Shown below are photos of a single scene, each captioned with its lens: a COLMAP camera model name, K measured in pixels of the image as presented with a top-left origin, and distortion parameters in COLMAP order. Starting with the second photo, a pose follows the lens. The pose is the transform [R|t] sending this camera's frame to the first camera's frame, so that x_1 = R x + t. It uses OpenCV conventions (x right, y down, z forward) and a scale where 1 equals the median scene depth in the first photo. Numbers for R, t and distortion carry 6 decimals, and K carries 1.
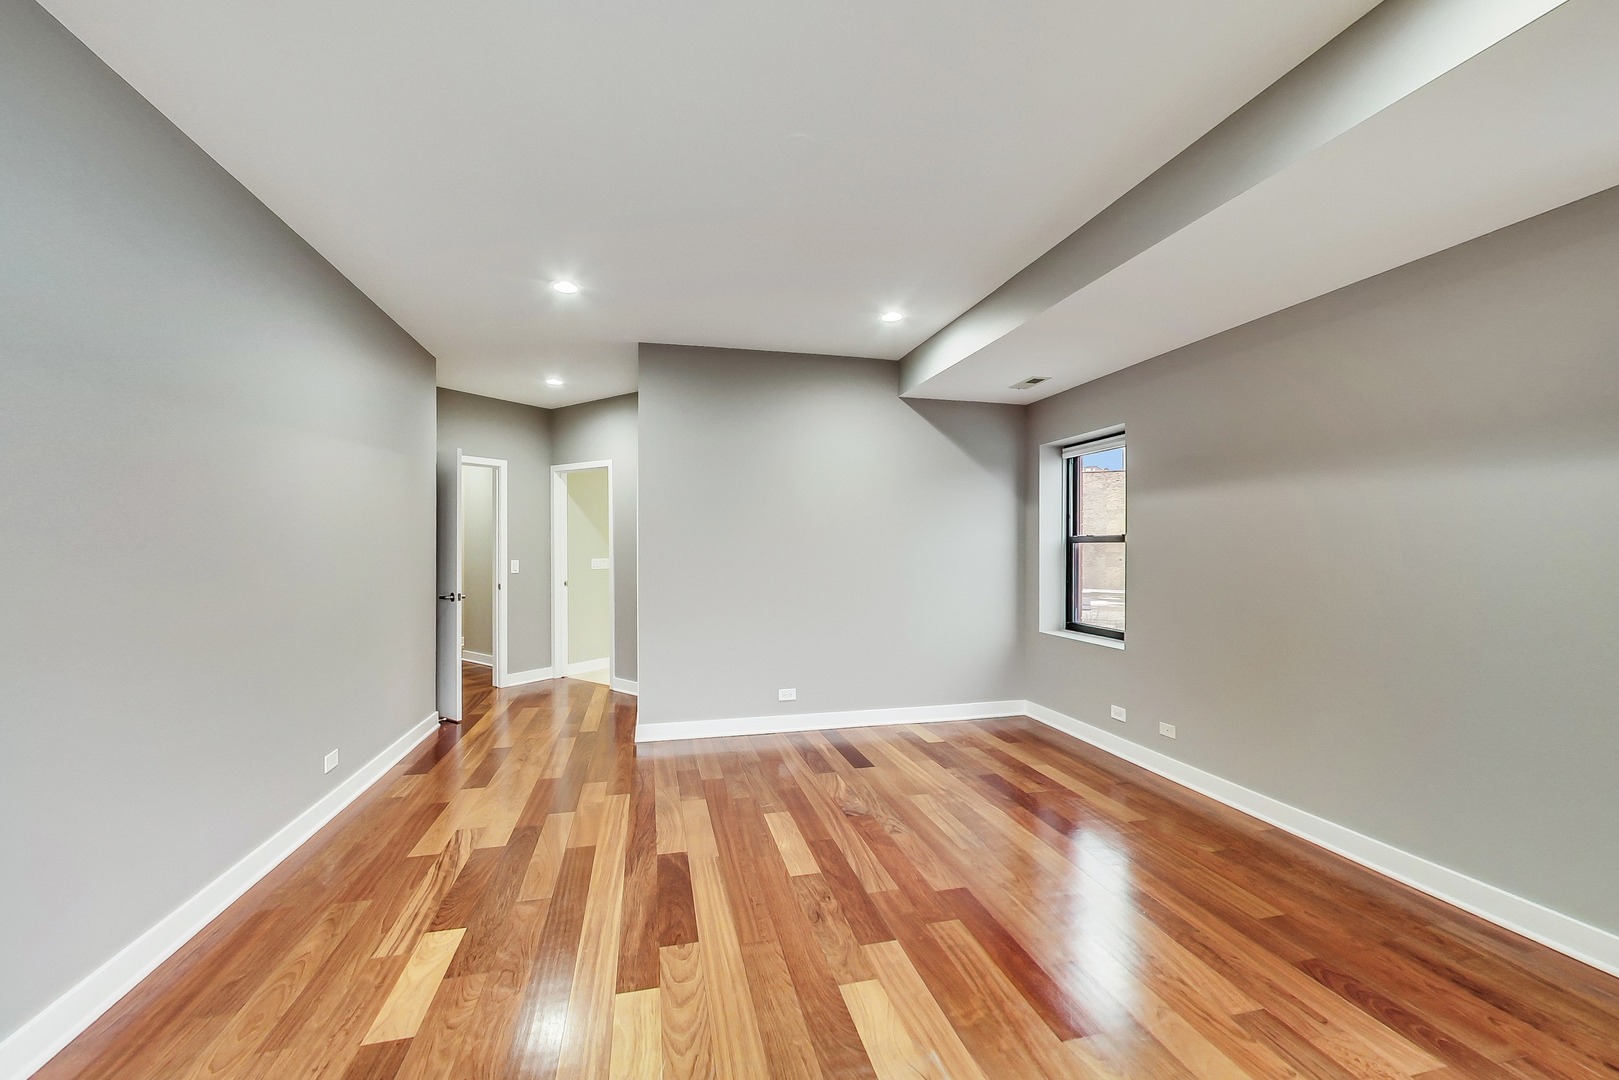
lens RADIAL K [[643.7, 0, 801.3], [0, 643.7, 542.1], [0, 0, 1]] dist [0.001003, 0.000130]
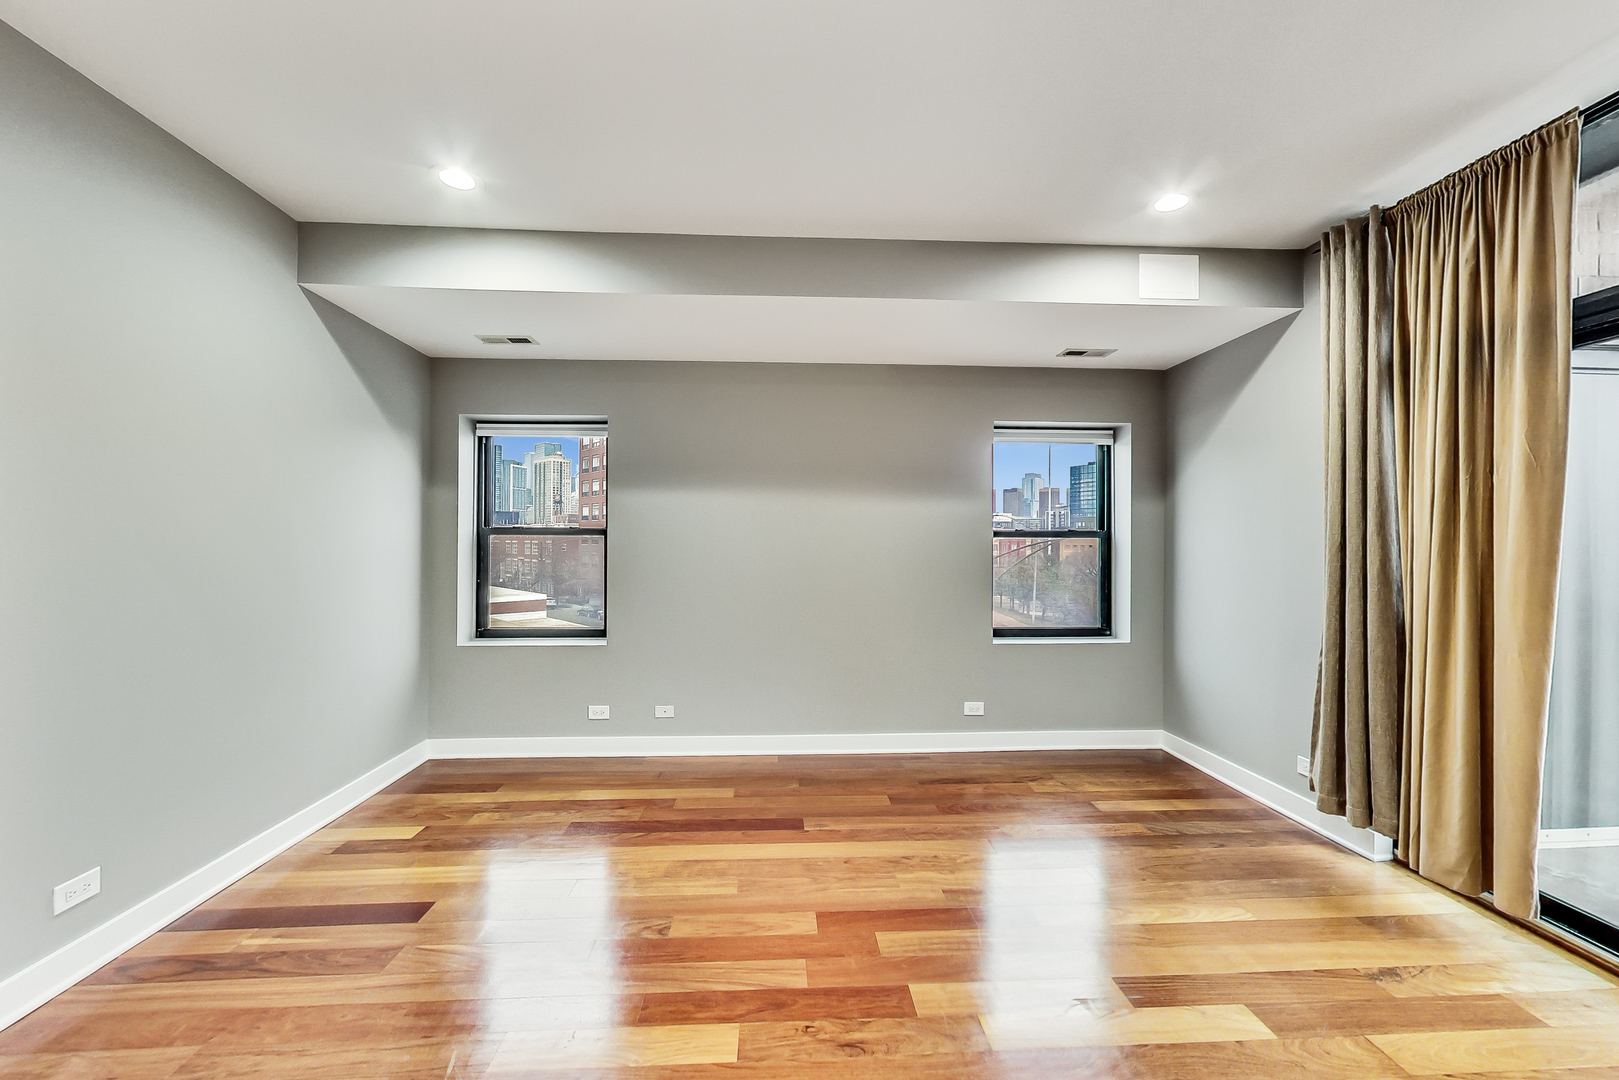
lens RADIAL K [[632.4, 0, 809.5], [0, 632.4, 540.0], [0, 0, 1]] dist [-0.016327, -0.000026]
pose [[0.183857, 0.005211, 0.982939, -0.447900], [-0.009785, 0.999946, -0.003471, 0.005975], [-0.982904, -0.008980, 0.183898, 0.602680]]
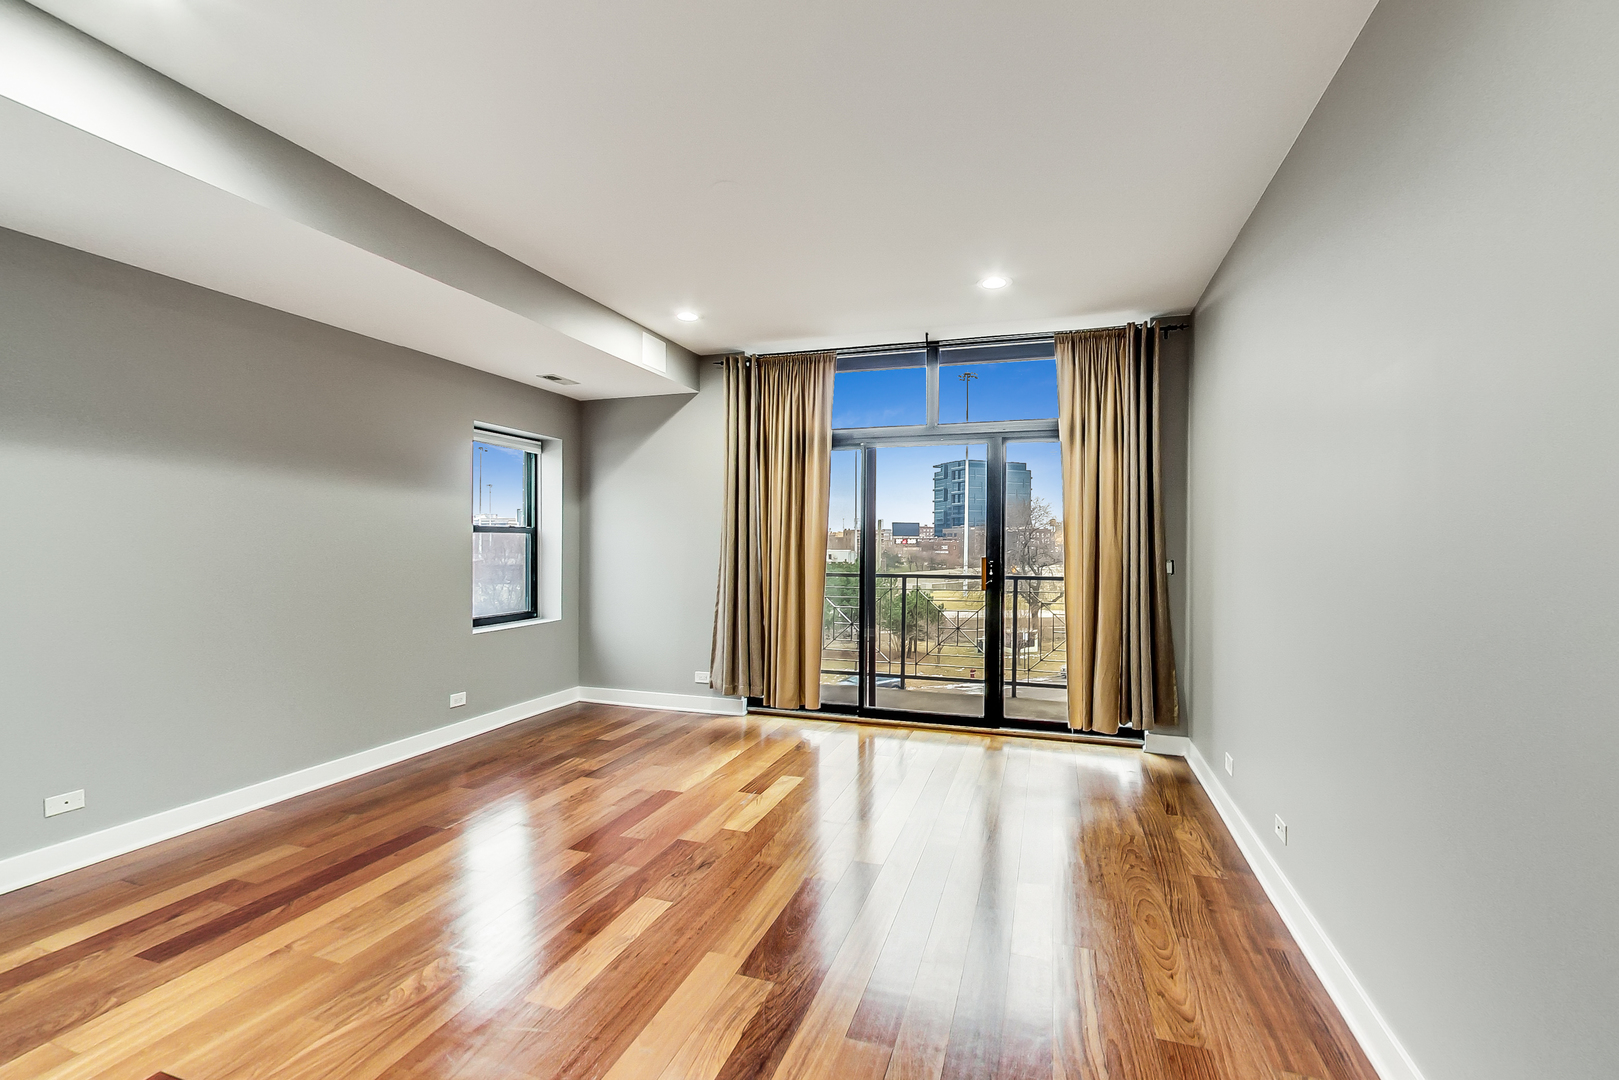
lens RADIAL K [[713.0, 0, 806.8], [0, 713.0, 538.2], [0, 0, 1]] dist [0.001008, 0.000136]
pose [[-0.843776, -0.004015, 0.536681, -0.520939], [-0.011066, 0.999890, -0.009919, 0.011673], [-0.536582, -0.014308, -0.843727, 1.285555]]
